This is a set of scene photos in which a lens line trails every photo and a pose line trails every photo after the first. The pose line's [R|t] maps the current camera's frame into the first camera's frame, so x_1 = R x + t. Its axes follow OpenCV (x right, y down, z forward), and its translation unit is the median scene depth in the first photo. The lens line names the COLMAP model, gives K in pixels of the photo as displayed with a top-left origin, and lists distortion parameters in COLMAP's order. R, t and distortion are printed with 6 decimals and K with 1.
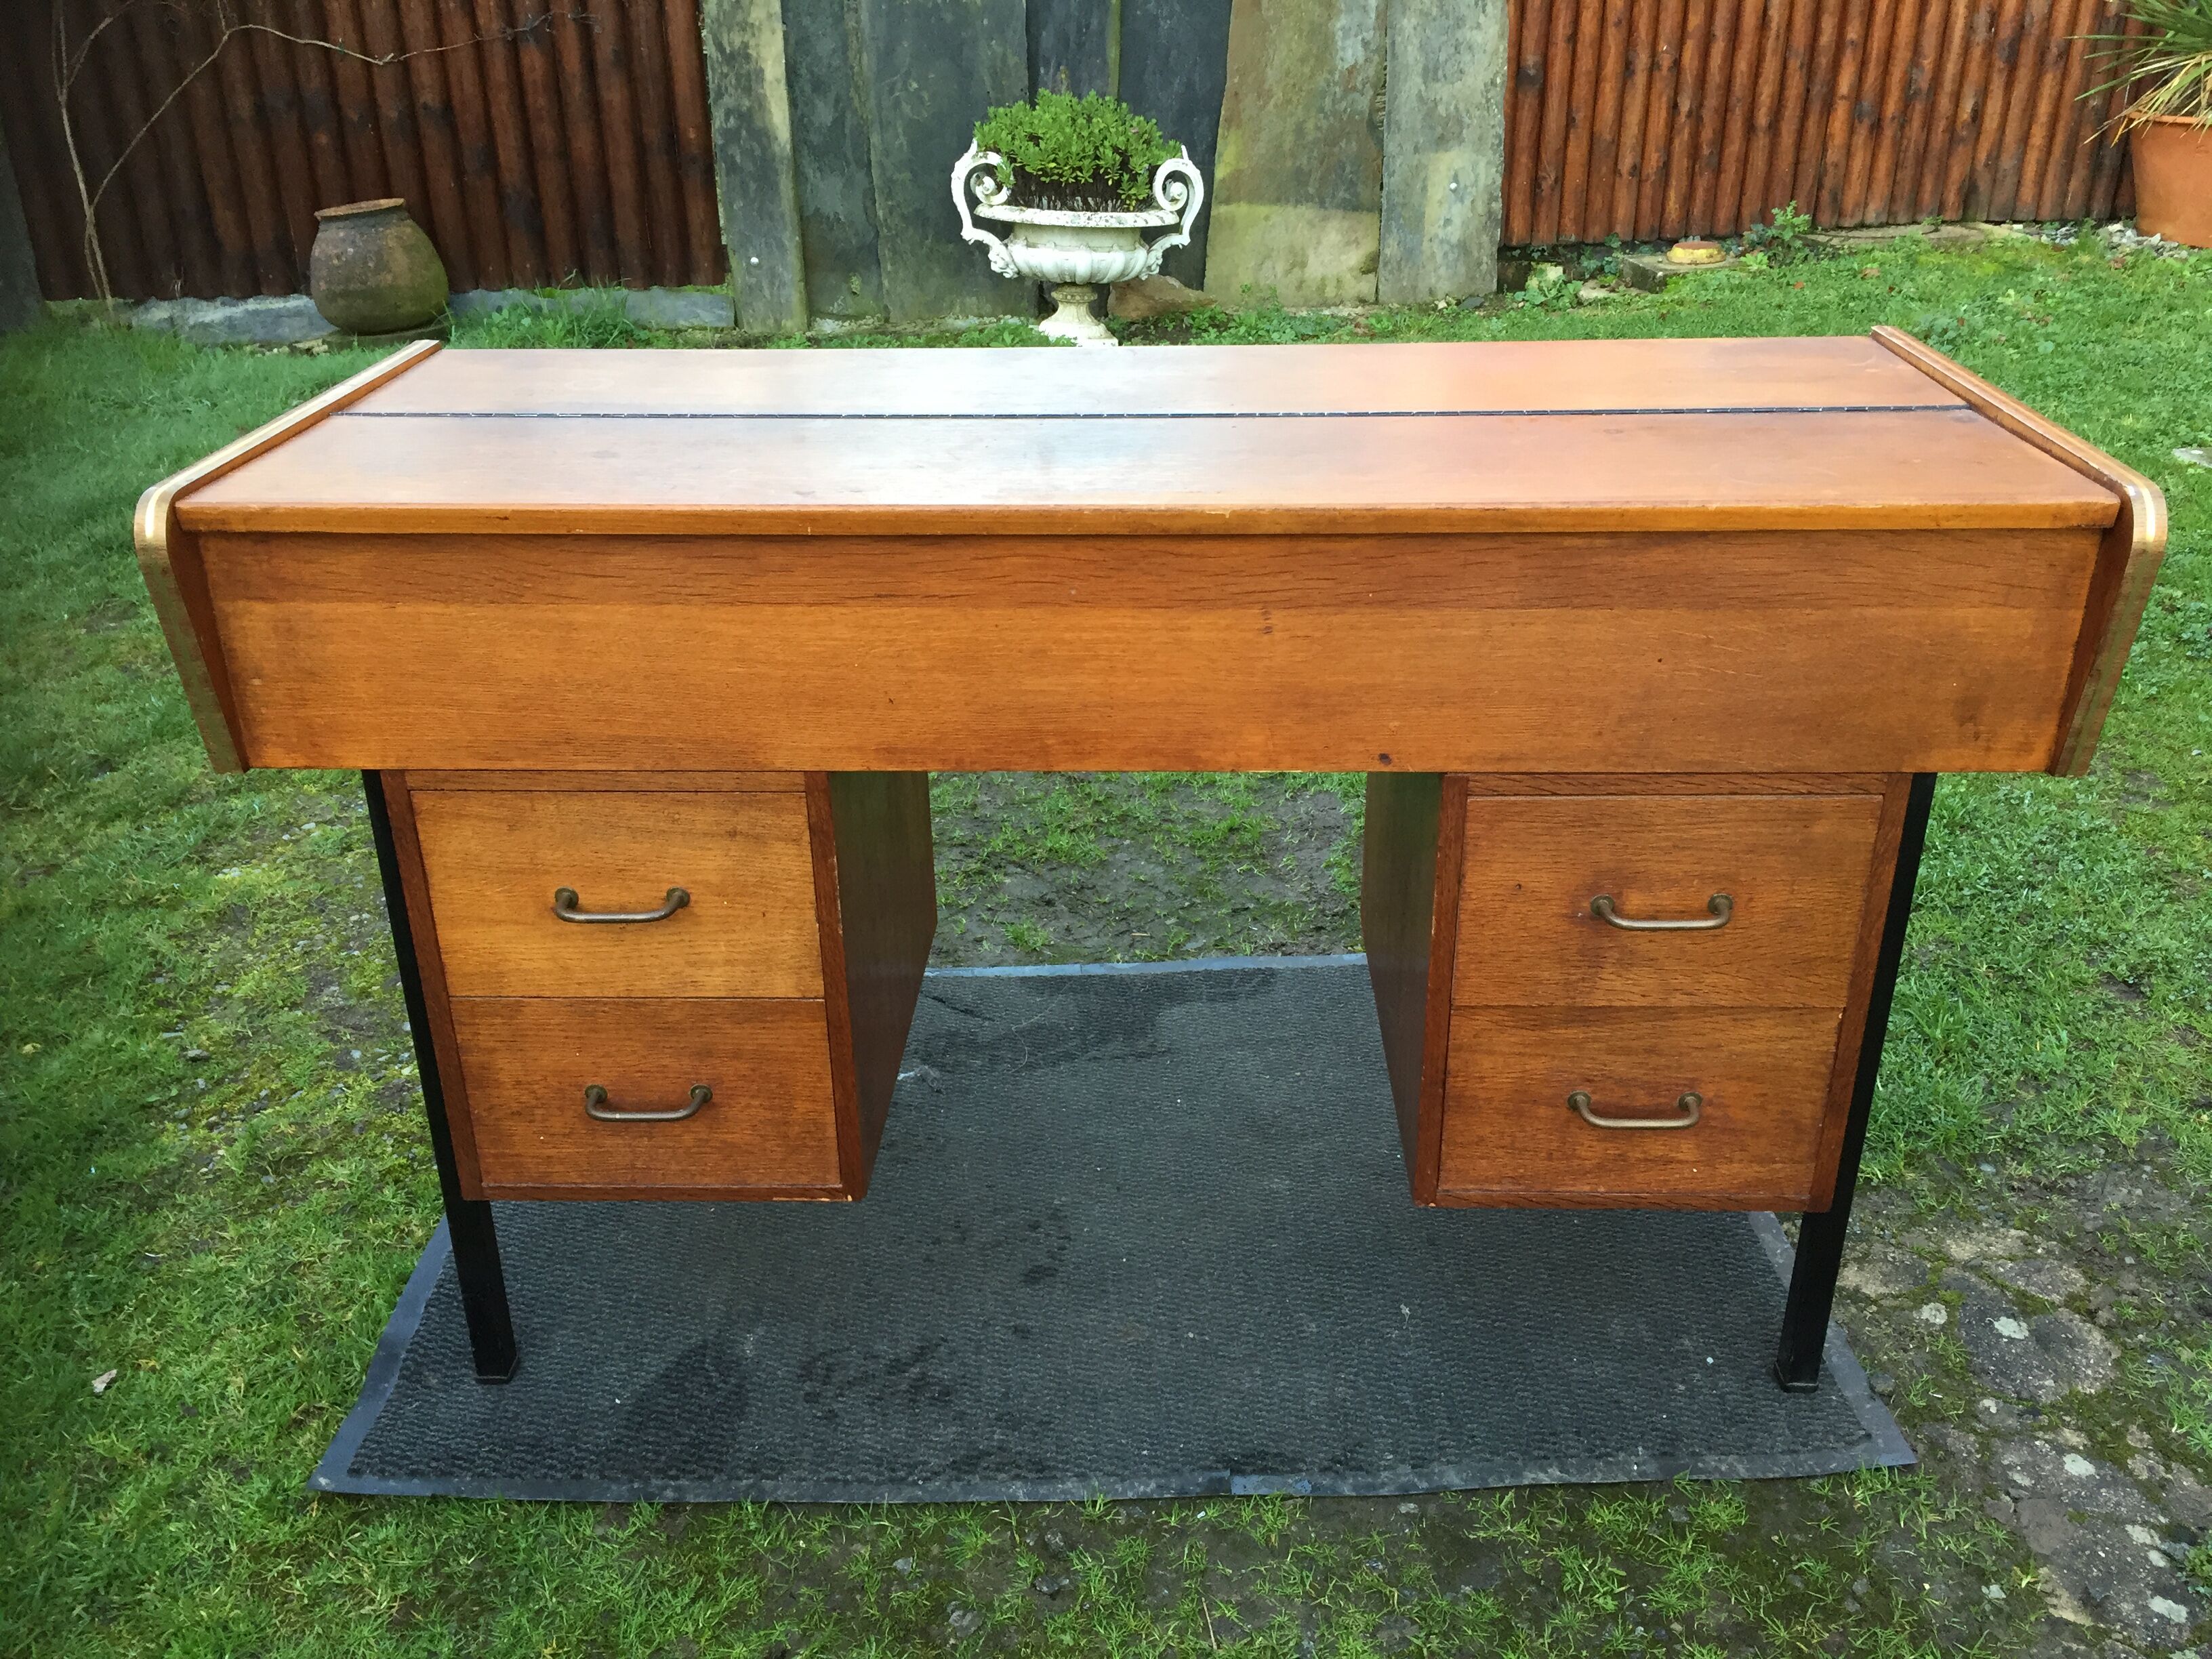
lens RADIAL K [[1872.3, 0, 1107.1], [0, 1872.3, 835.1], [0, 0, 1]] dist [0.090540, -0.125868]
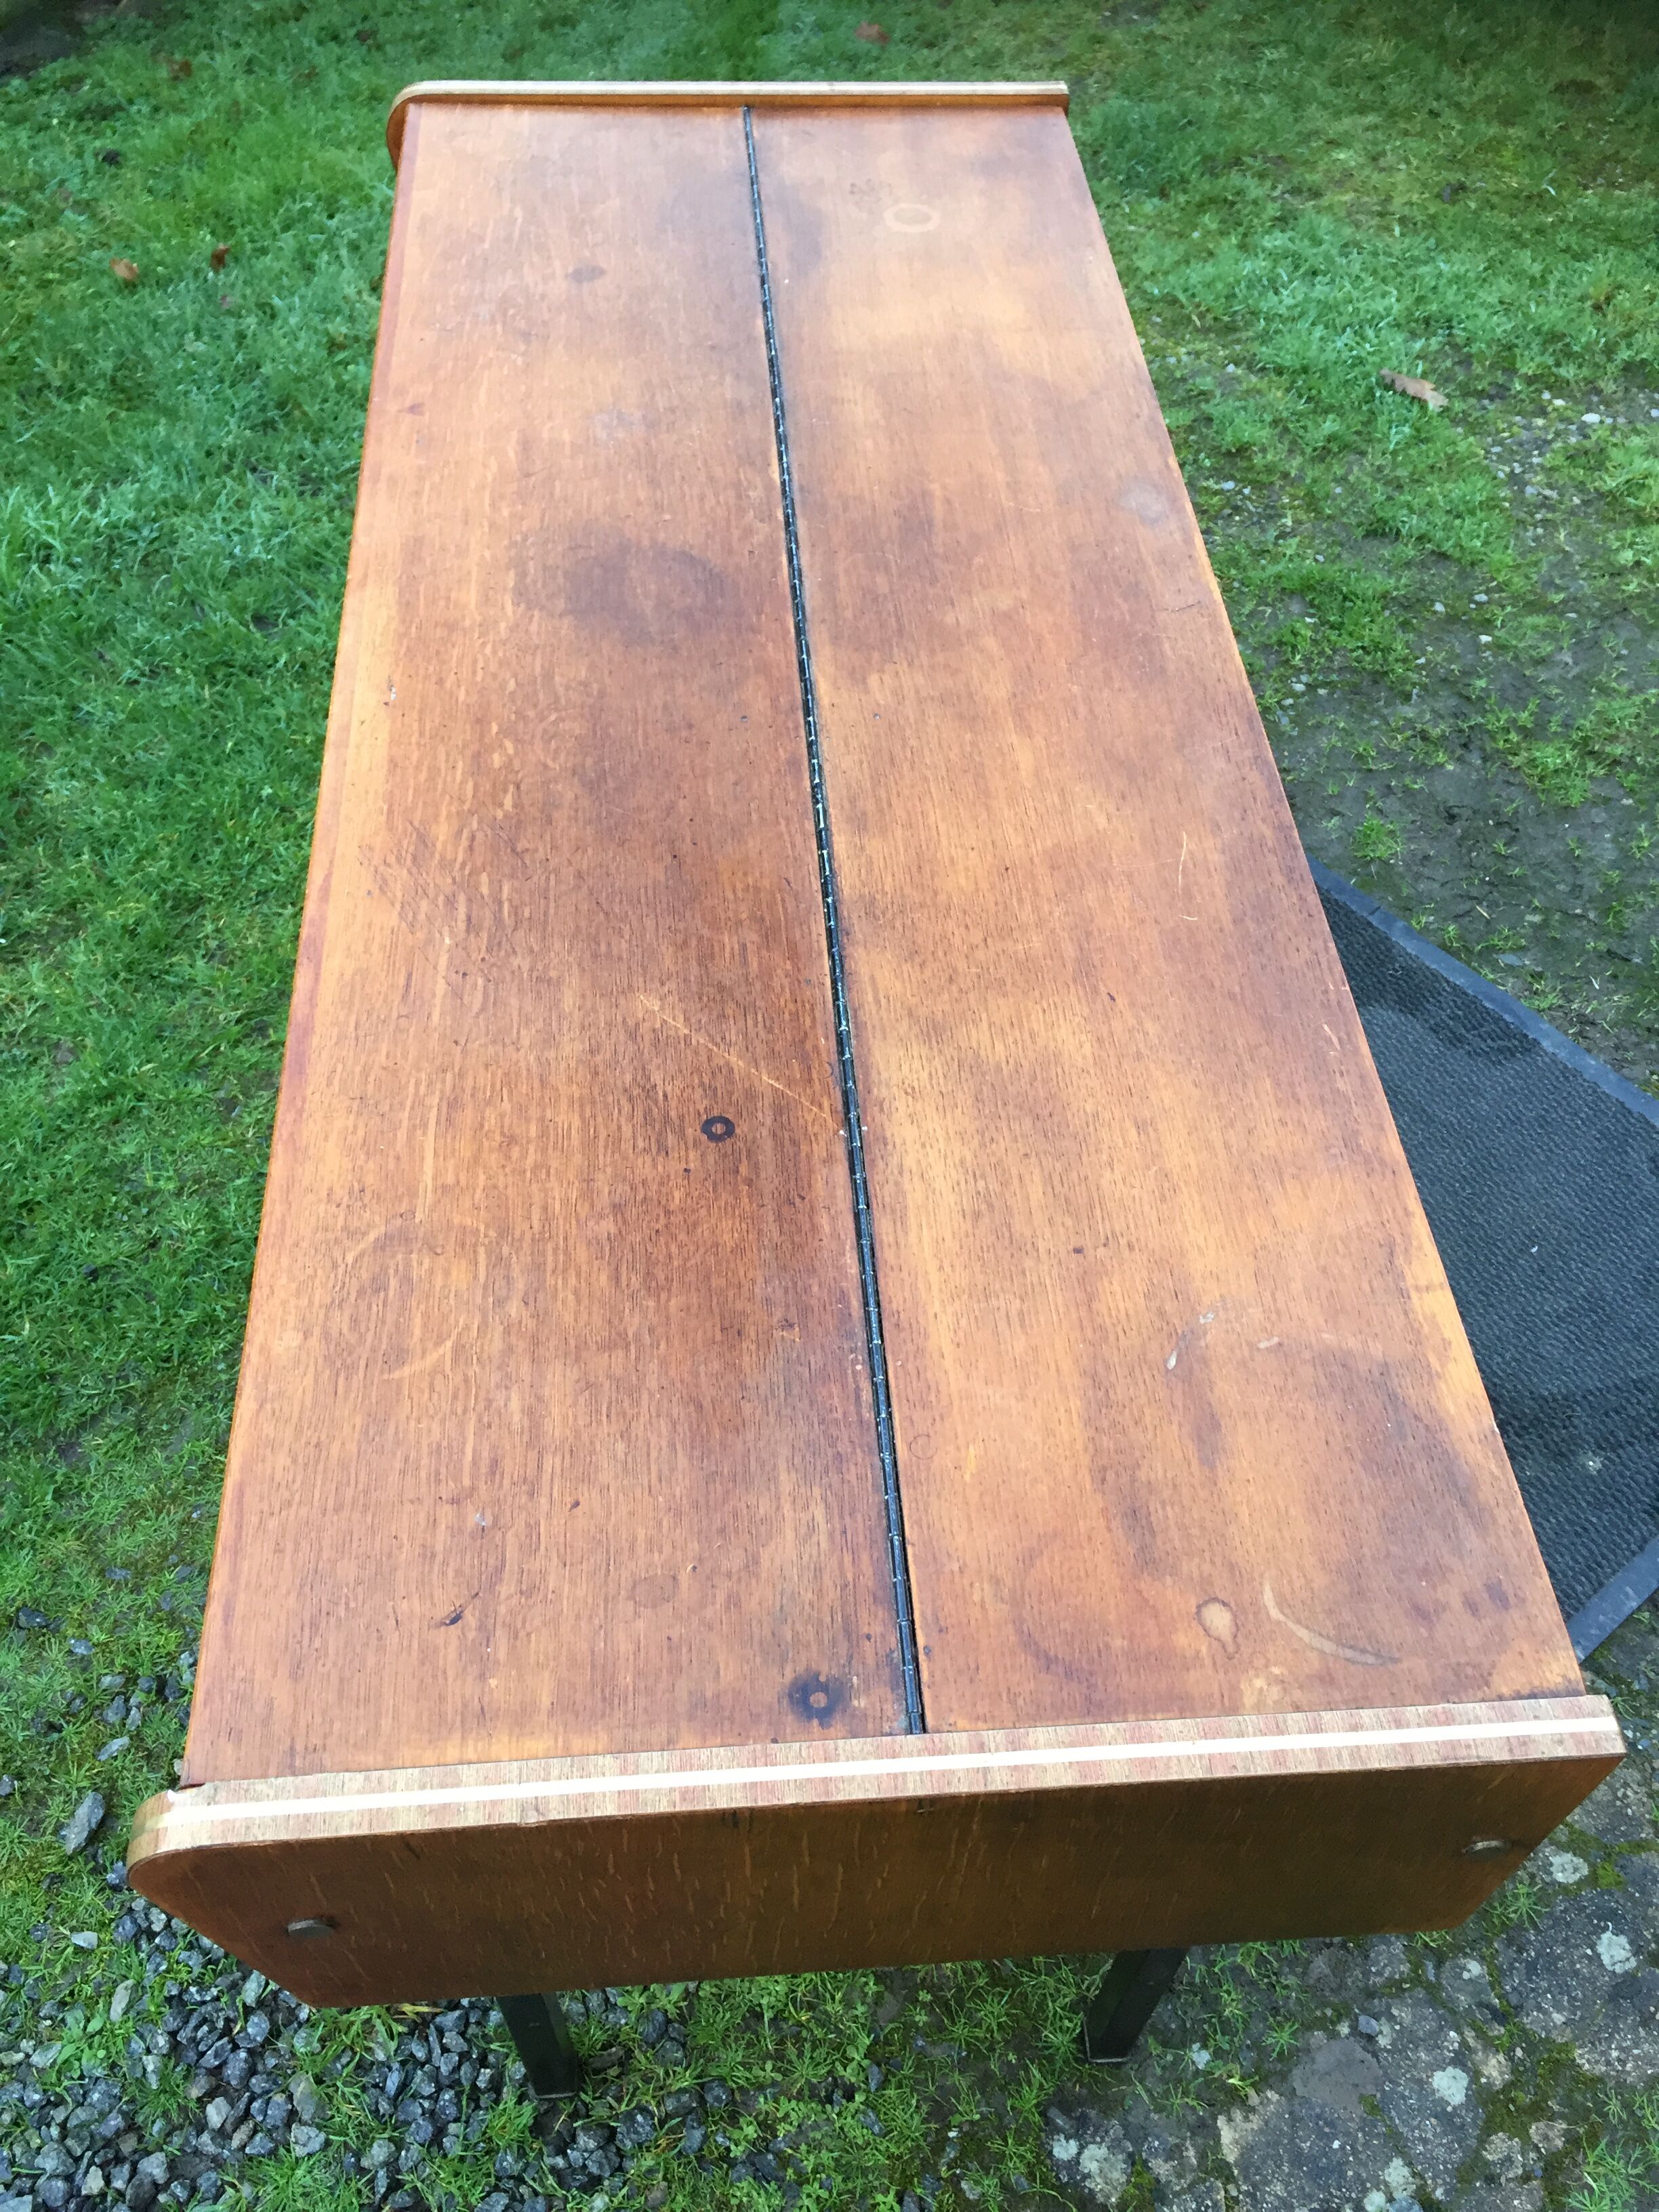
lens RADIAL K [[1877.7, 0, 829.8], [0, 1877.7, 1113.3], [0, 0, 1]] dist [0.089043, -0.119962]
pose [[0.612781, 0.633120, -0.472926, 0.350537], [-0.362663, 0.757009, 0.543520, -0.277947], [0.702122, -0.161546, 0.693489, 0.204155]]
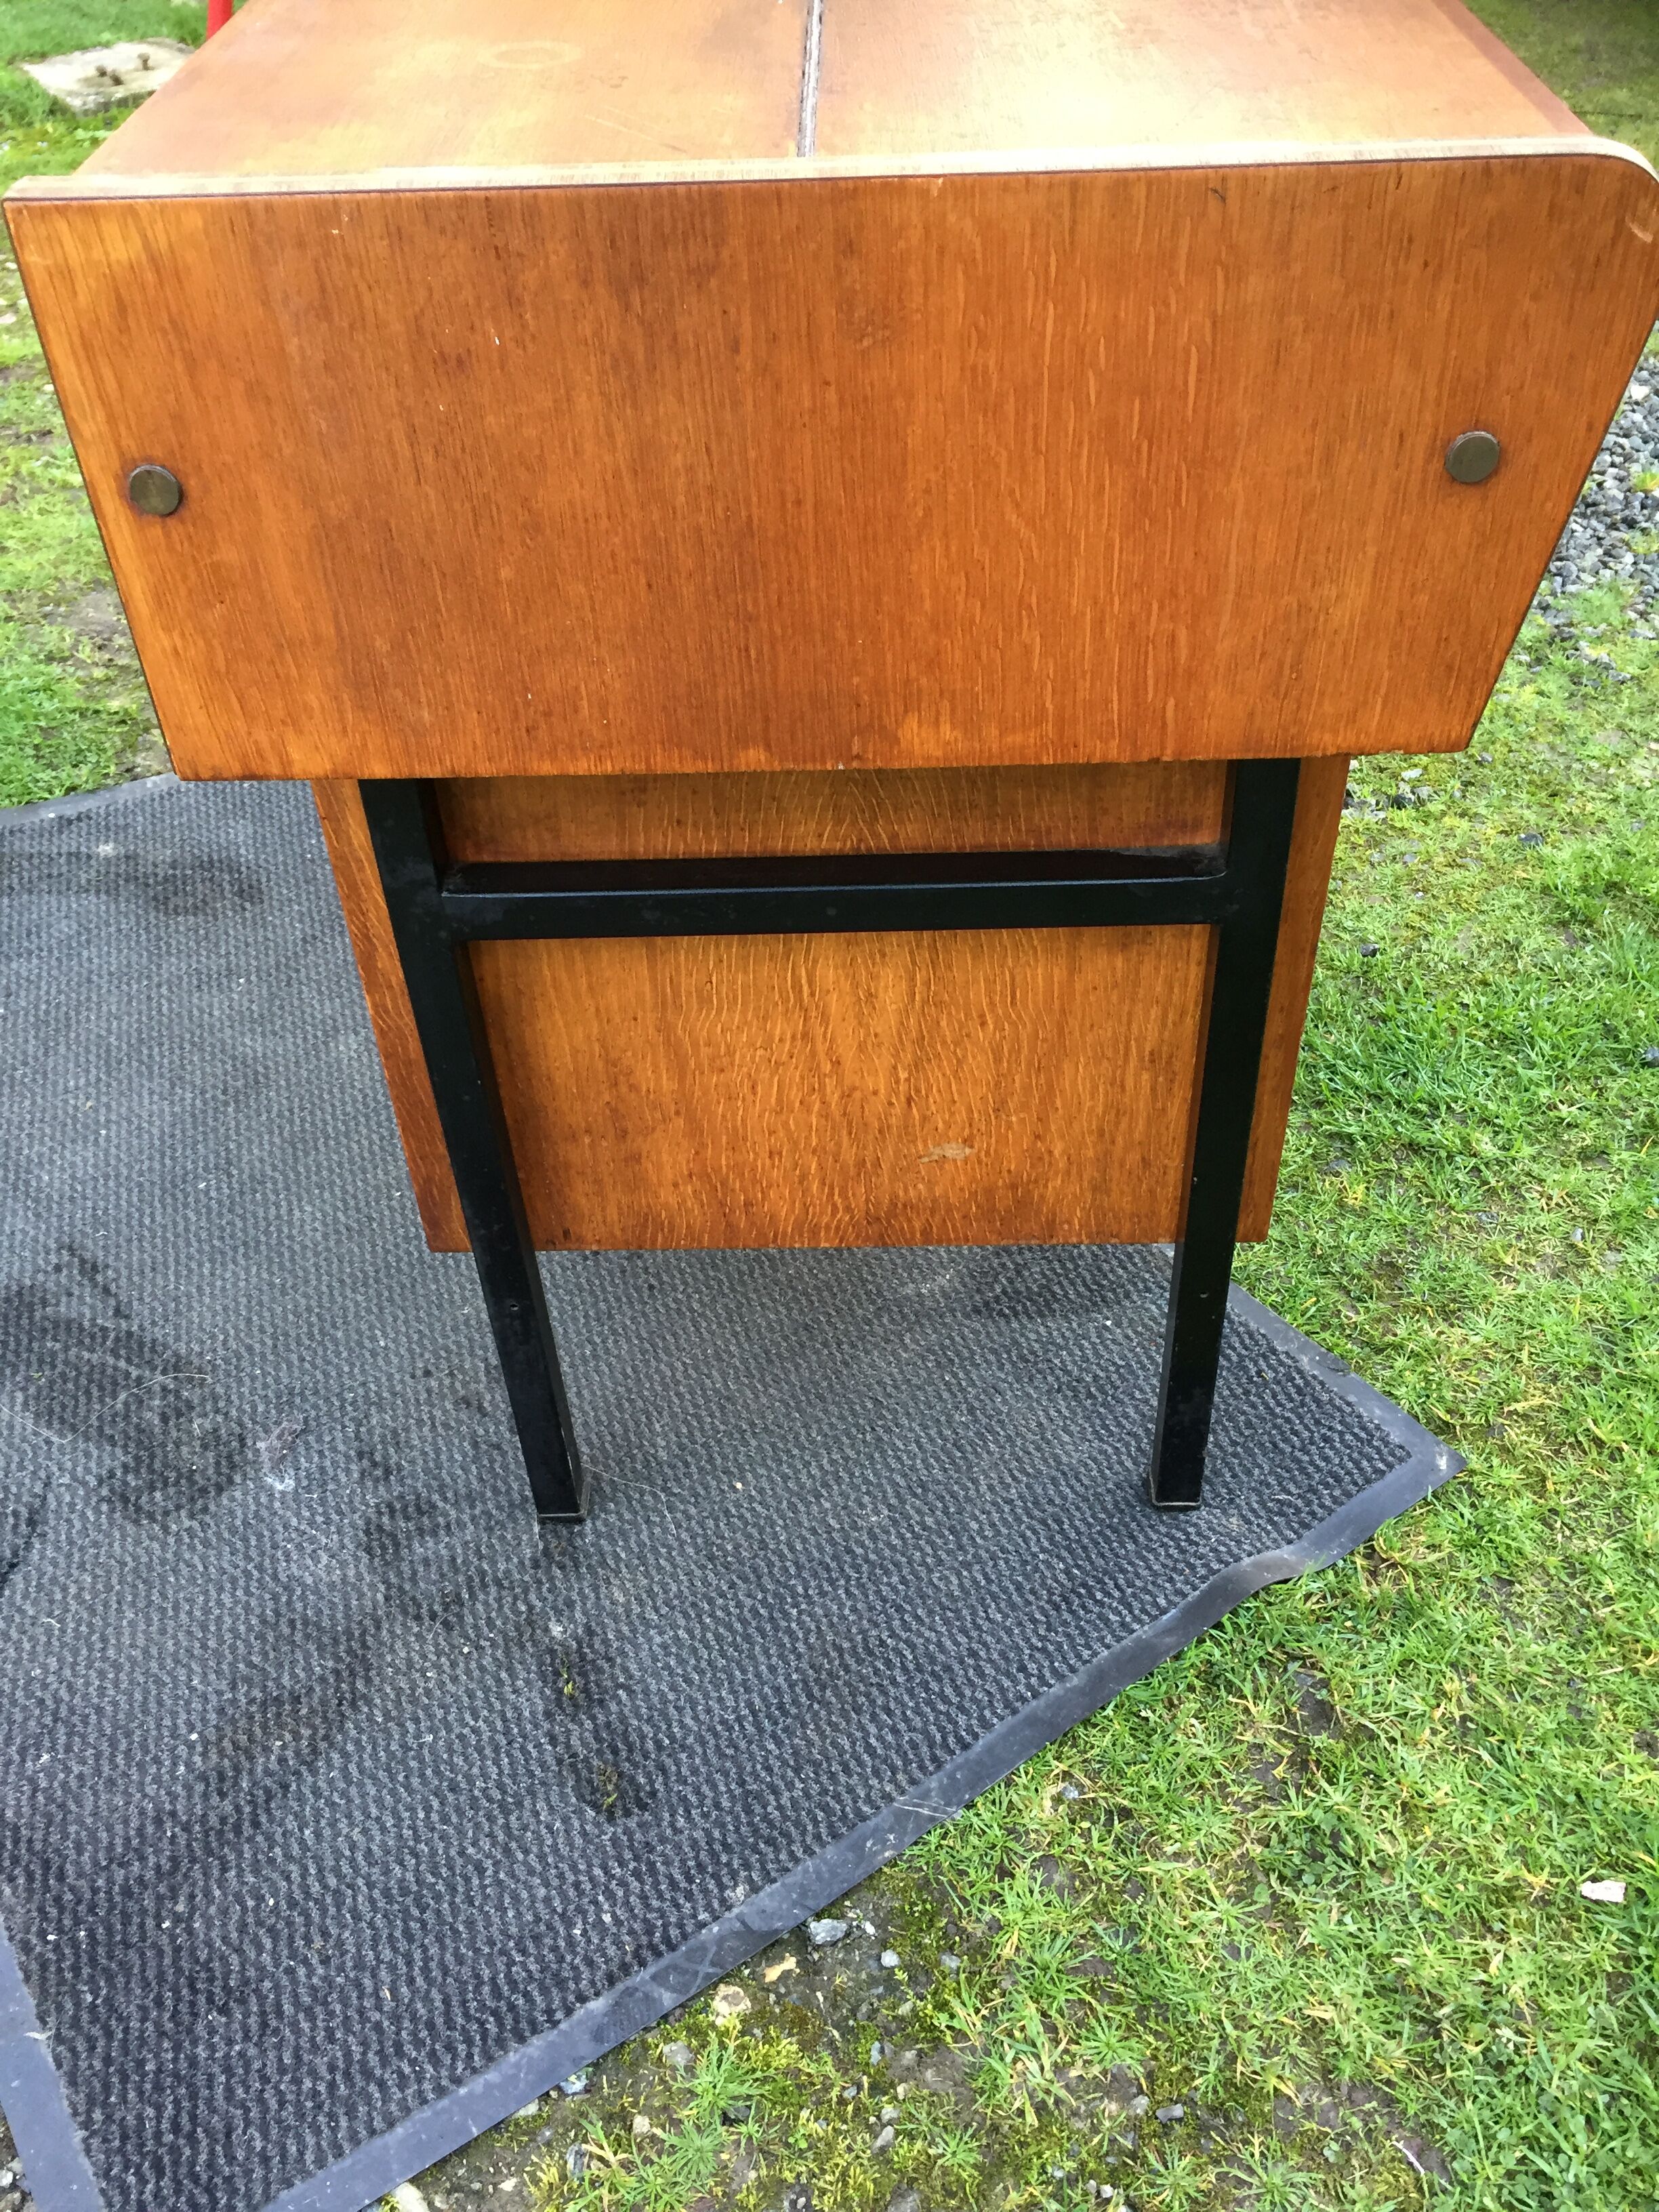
lens RADIAL K [[1872.3, 0, 829.5], [0, 1872.3, 1106.0], [0, 0, 1]] dist [0.090540, -0.125868]
pose [[-0.547471, -0.548627, 0.631889, -0.504807], [0.371257, 0.517486, 0.770958, -0.322018], [-0.749962, 0.656671, -0.079626, 0.852908]]
